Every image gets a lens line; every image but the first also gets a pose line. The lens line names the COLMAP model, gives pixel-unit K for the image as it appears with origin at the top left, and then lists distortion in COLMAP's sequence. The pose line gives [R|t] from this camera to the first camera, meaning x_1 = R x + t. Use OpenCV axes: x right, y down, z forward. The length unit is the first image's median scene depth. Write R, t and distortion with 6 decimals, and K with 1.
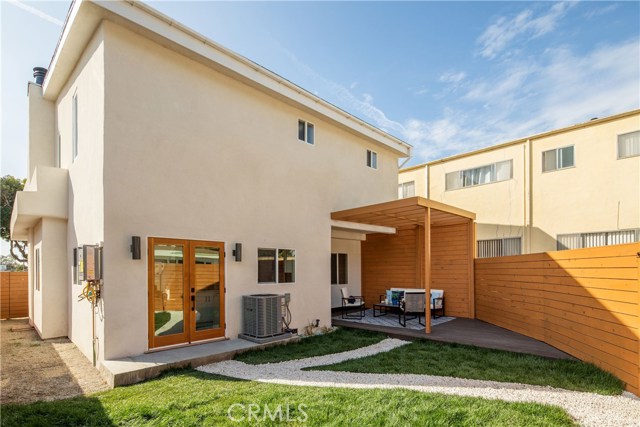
lens RADIAL K [[310.7, 0, 317.6], [0, 310.7, 271.5], [0, 0, 1]] dist [0.001671, 0.000200]
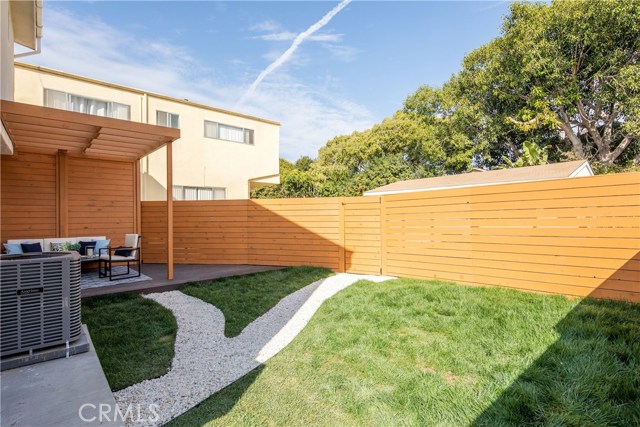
lens RADIAL K [[310.5, 0, 316.6], [0, 310.5, 216.2], [0, 0, 1]] dist [-0.001054, -0.001192]
pose [[0.077355, 0.007088, 0.996978, -0.385917], [0.009012, 0.999929, -0.007808, 0.016550], [-0.996963, 0.009589, 0.077286, 0.363464]]
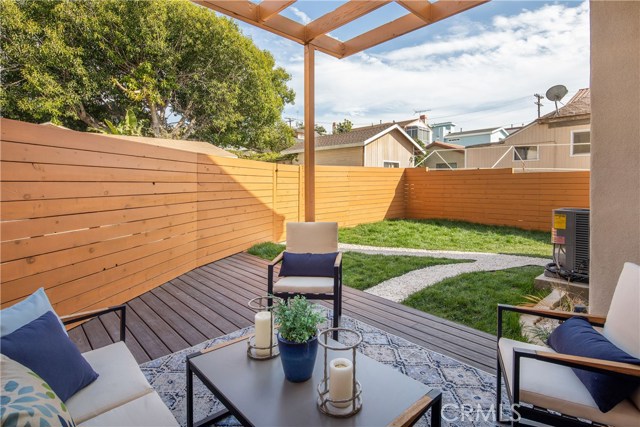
lens RADIAL K [[329.5, 0, 331.5], [0, 329.5, 194.2], [0, 0, 1]] dist [0.000919, -0.000271]
pose [[-0.999530, -0.000540, 0.030660, 0.224228], [0.000470, 0.999458, 0.032927, 0.009676], [-0.030661, 0.032926, -0.998987, 1.123536]]
